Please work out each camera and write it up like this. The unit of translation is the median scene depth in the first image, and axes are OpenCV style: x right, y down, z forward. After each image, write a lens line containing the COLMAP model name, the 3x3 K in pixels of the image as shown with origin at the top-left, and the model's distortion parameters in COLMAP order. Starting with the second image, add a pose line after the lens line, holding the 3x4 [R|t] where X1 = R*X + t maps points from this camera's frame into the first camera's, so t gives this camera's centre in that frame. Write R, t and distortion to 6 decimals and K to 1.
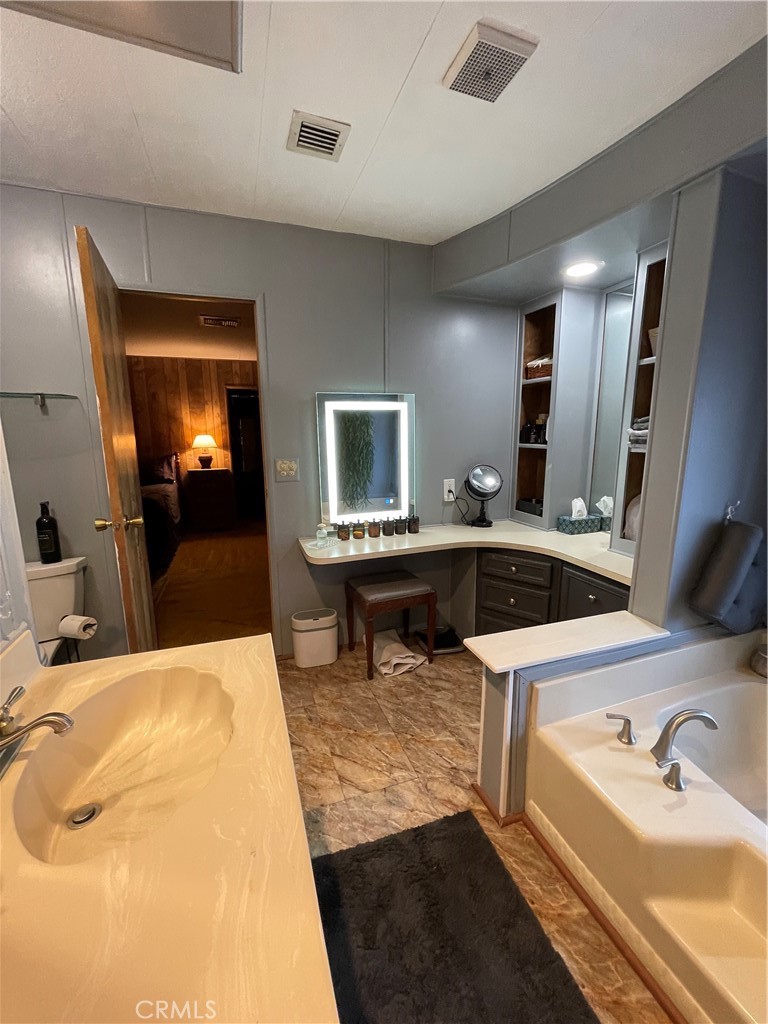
lens RADIAL K [[417.3, 0, 384.0], [0, 417.3, 512.0], [0, 0, 1]] dist [-0.000556, -0.000067]
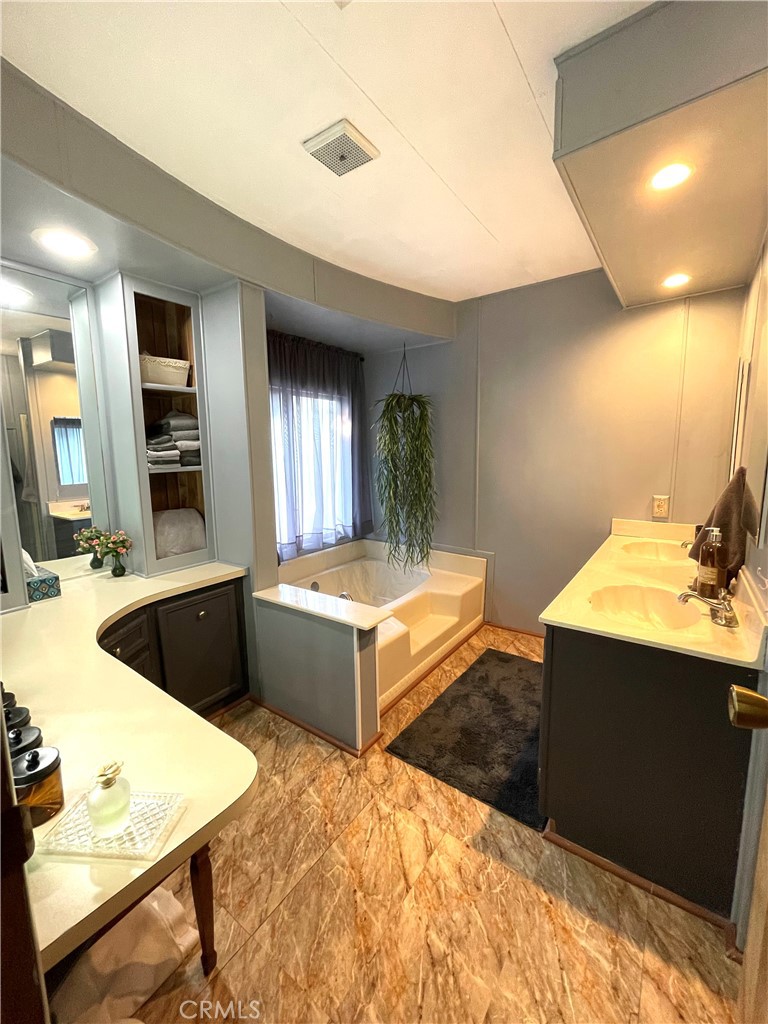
lens RADIAL K [[417.3, 0, 384.0], [0, 417.3, 512.0], [0, 0, 1]] dist [-0.000556, -0.000067]
pose [[-0.577003, -0.095840, 0.811099, -0.669275], [0.168601, 0.957724, 0.233106, -0.232877], [-0.799150, 0.271255, -0.536451, 1.344095]]
